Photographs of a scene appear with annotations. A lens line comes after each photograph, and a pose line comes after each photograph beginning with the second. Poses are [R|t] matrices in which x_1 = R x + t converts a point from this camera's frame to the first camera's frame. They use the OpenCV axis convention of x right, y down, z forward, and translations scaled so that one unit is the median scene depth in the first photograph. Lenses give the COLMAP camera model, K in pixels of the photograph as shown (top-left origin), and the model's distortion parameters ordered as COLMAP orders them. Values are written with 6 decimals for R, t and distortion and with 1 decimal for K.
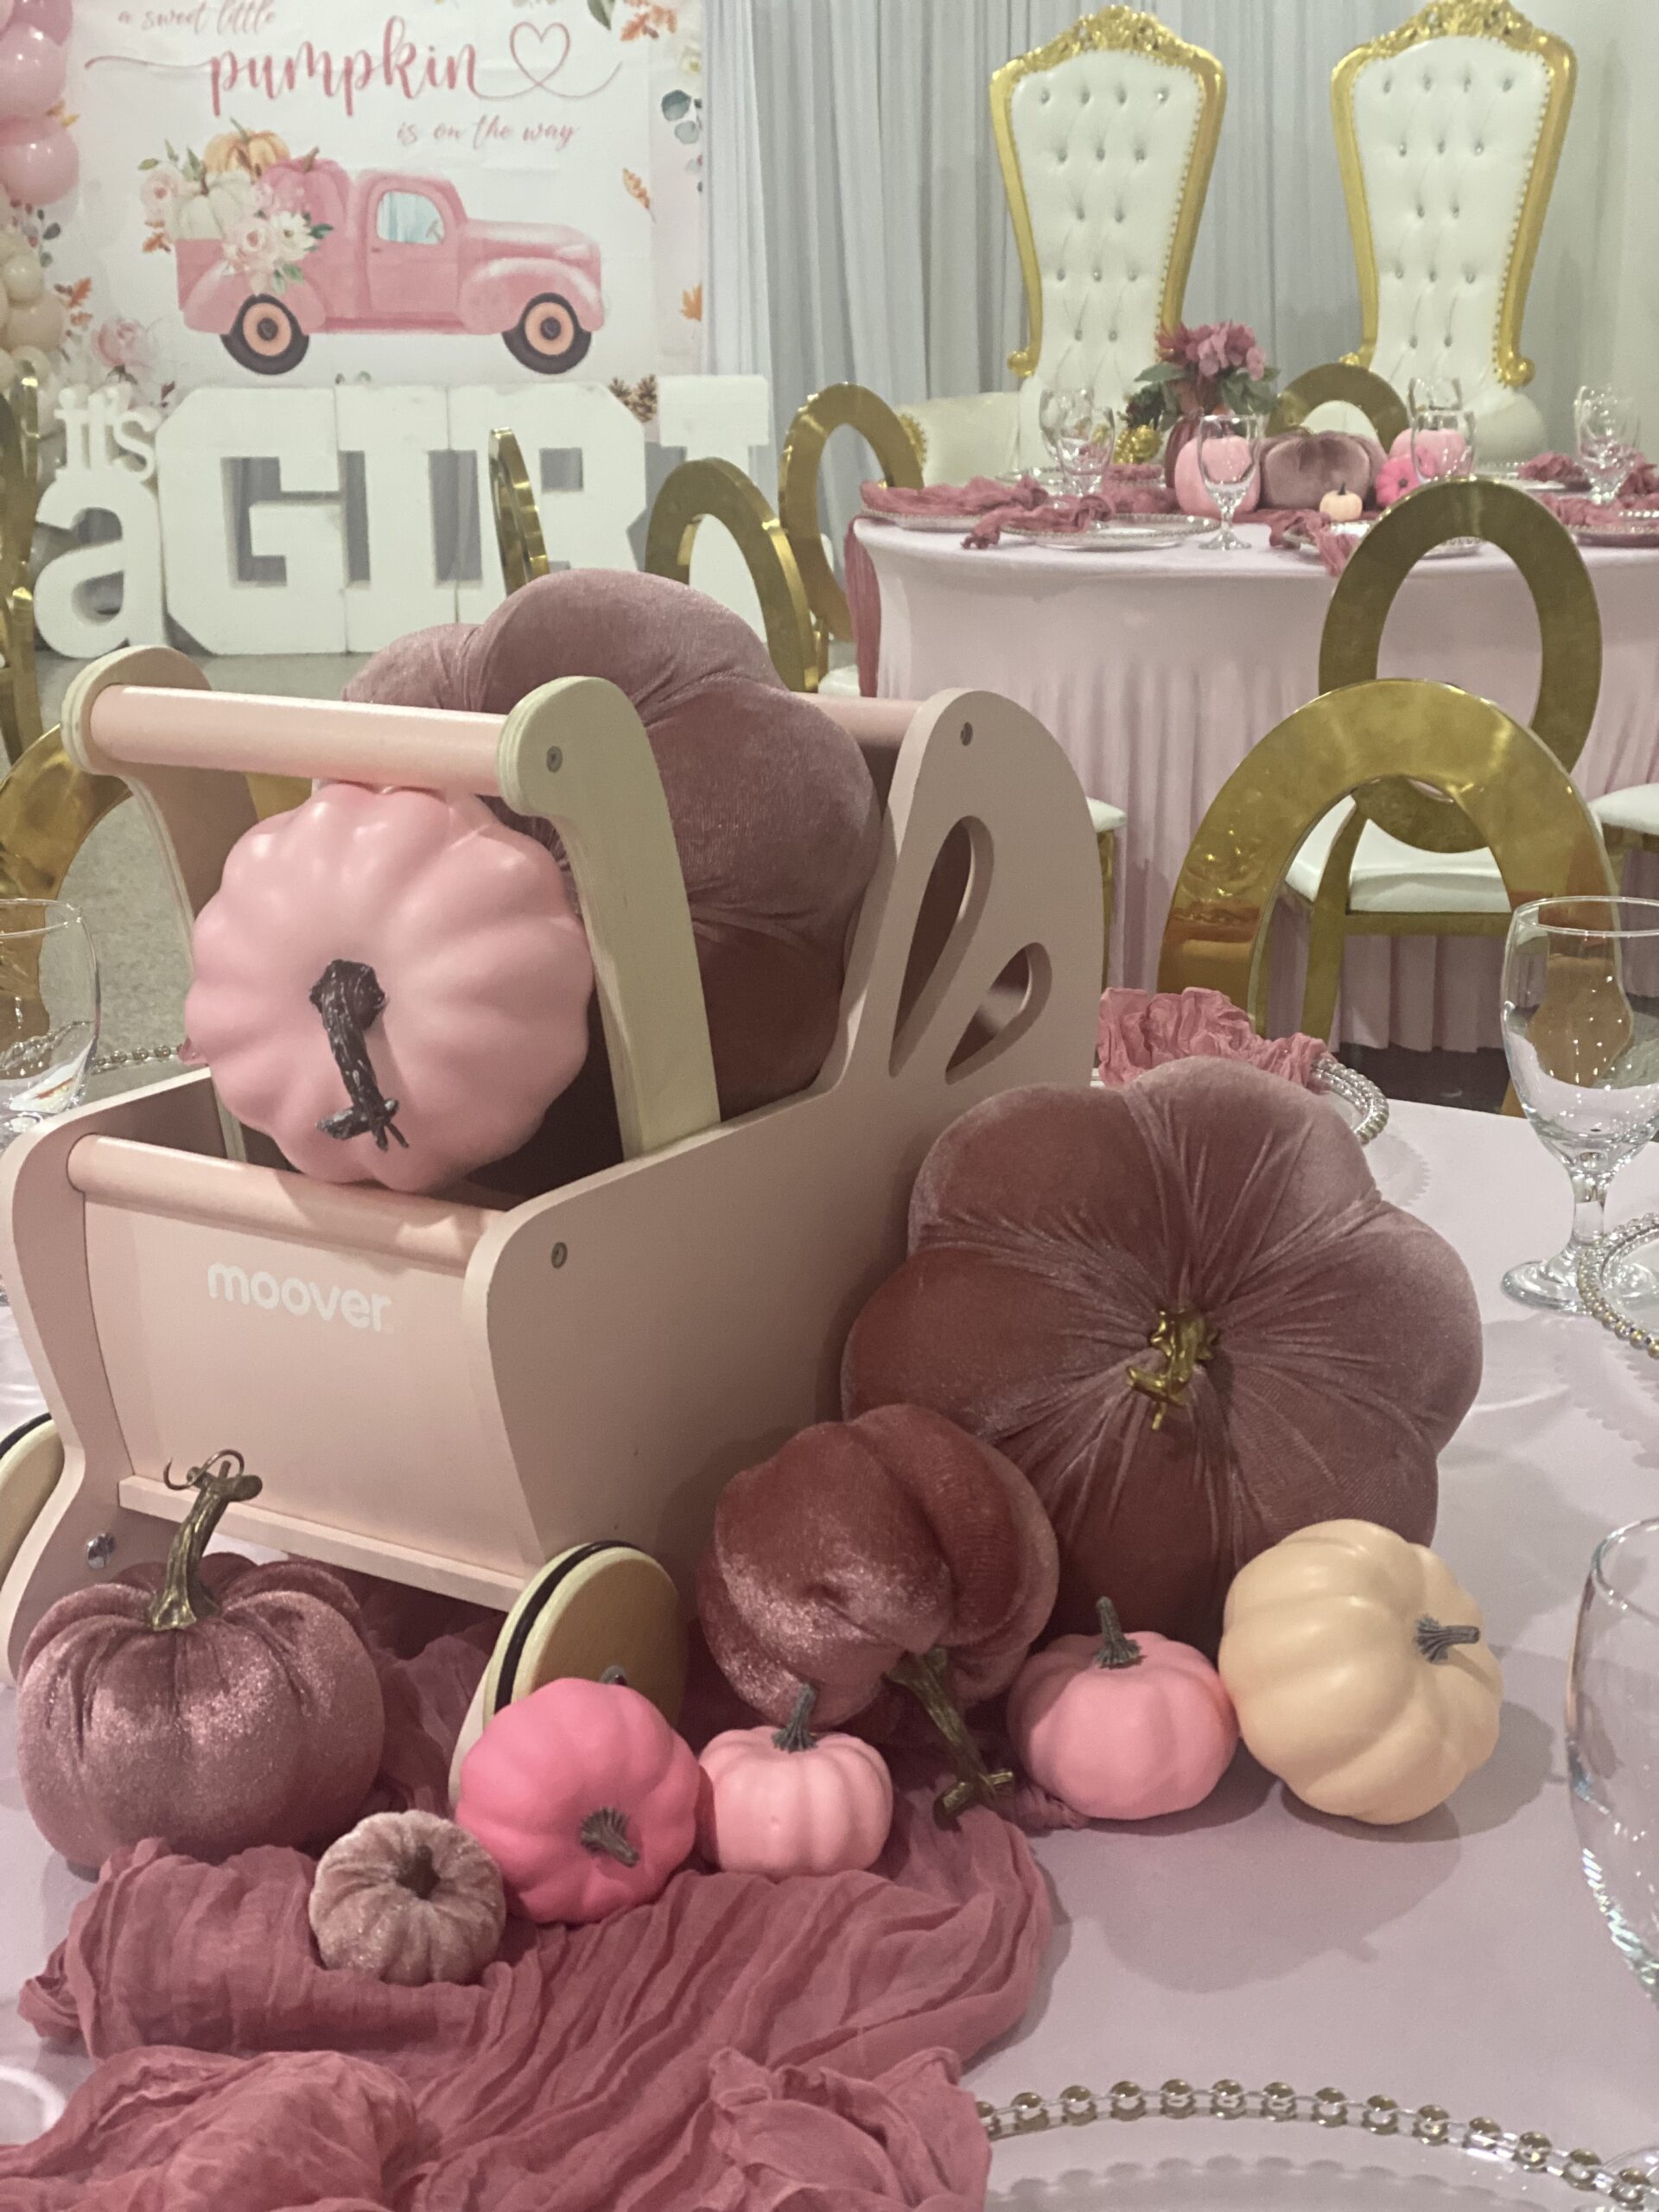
lens RADIAL K [[3323.3, 0, 829.5], [0, 3323.3, 1106.0], [0, 0, 1]] dist [0.197996, -0.701954]
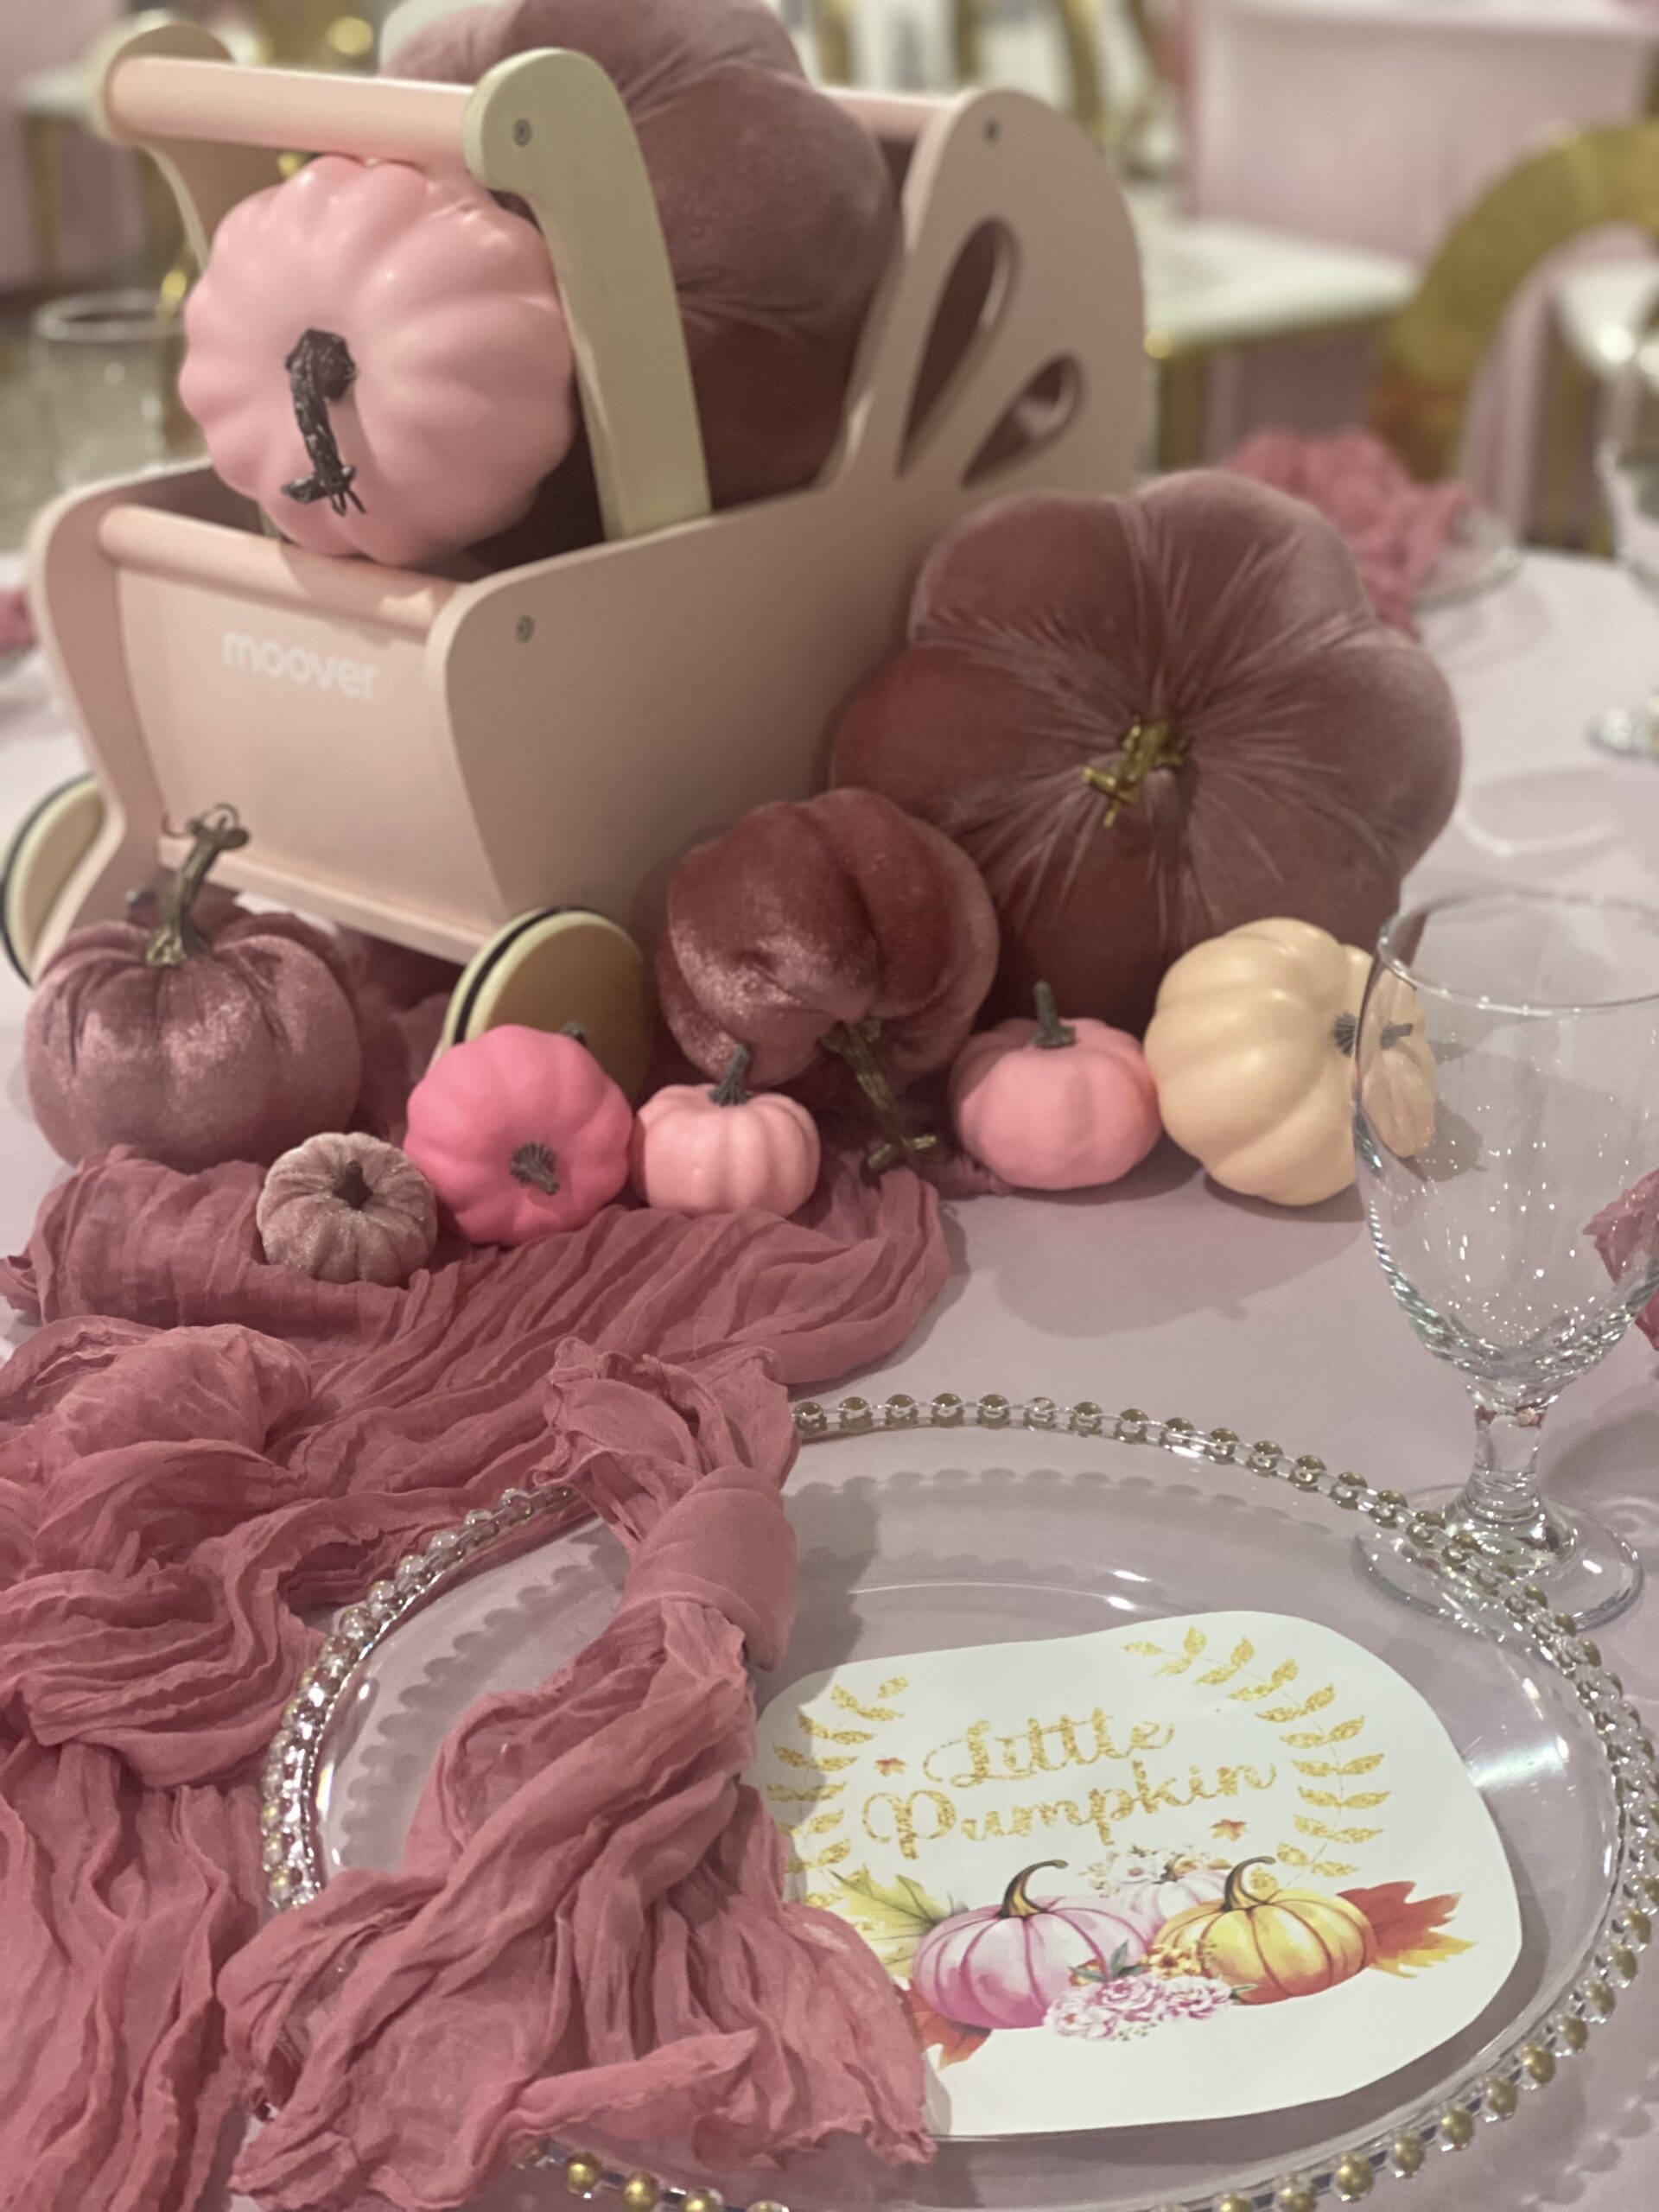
lens RADIAL K [[3345.9, 0, 829.5], [0, 3345.9, 1106.0], [0, 0, 1]] dist [0.000883, 0.721875]
pose [[0.992685, 0.051612, -0.109146, 0.221459], [-0.035162, 0.988422, 0.147597, 0.055815], [0.115500, -0.142680, 0.983007, -0.066461]]
